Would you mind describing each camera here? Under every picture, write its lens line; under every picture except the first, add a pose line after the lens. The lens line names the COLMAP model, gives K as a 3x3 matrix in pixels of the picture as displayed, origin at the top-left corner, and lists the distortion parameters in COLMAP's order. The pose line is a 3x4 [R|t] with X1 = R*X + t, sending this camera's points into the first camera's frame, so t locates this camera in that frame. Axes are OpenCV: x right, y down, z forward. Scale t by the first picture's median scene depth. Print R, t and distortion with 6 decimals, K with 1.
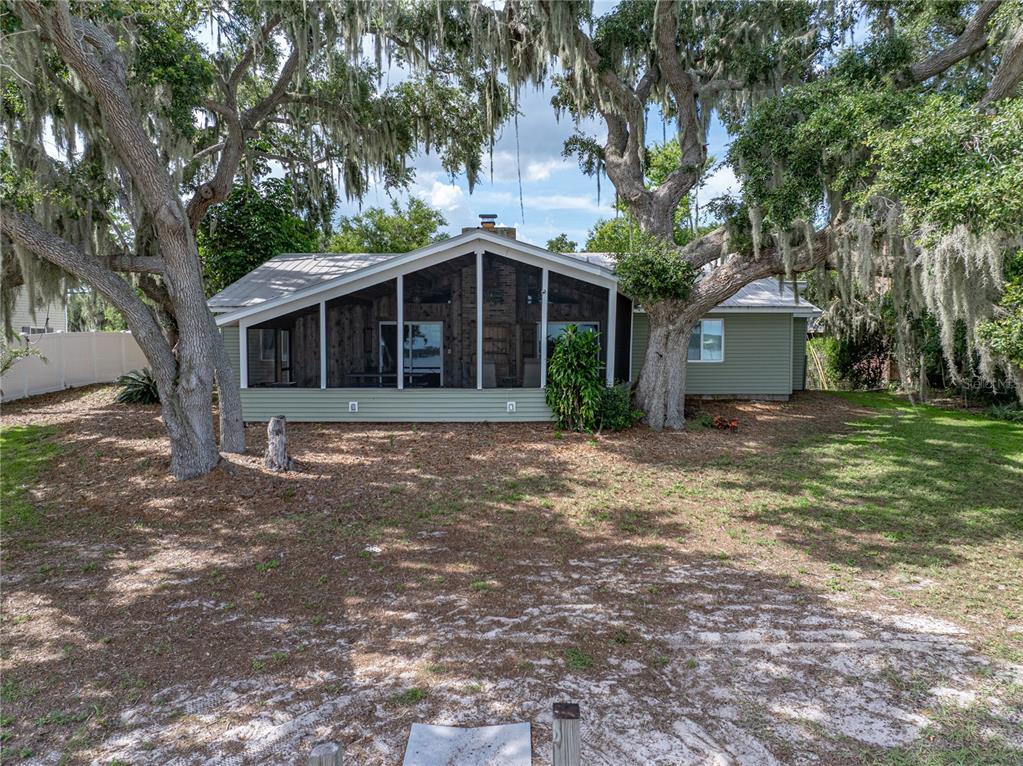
lens RADIAL K [[725.1, 0, 512.6], [0, 725.1, 383.6], [0, 0, 1]] dist [-0.057256, 0.024697]
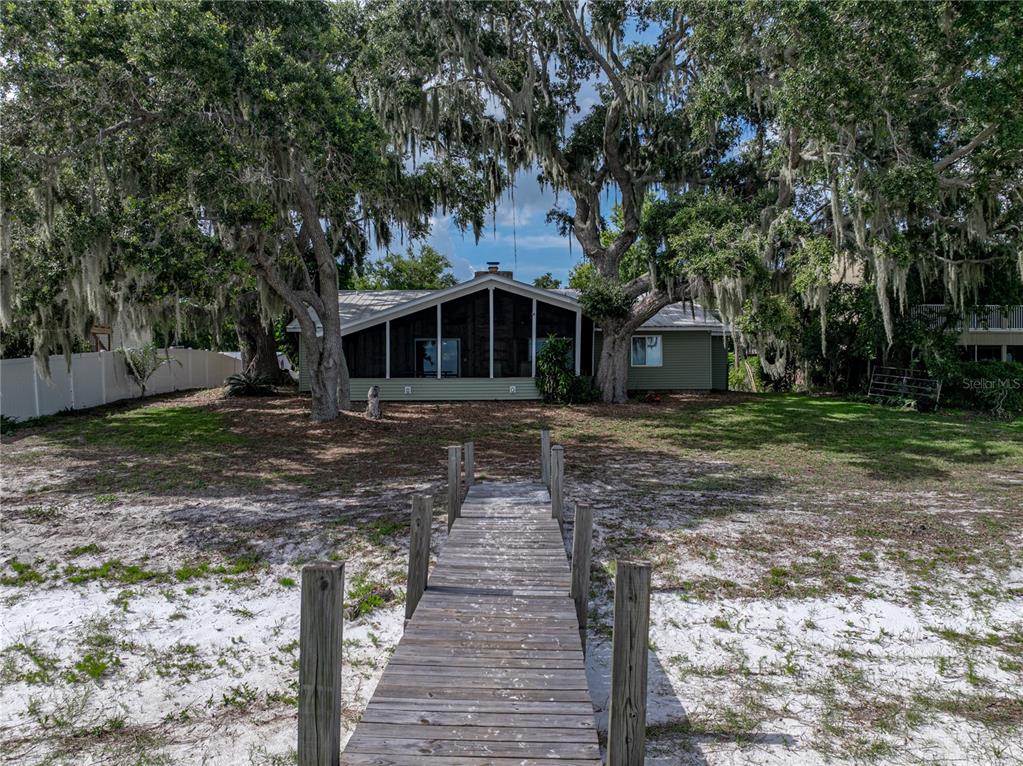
lens RADIAL K [[725.1, 0, 509.8], [0, 725.1, 382.4], [0, 0, 1]] dist [-0.057256, 0.024697]
pose [[0.999879, -0.005660, 0.014510, -0.026069], [0.006416, 0.998597, -0.052570, 0.084412], [-0.014192, 0.052657, 0.998512, -0.447749]]
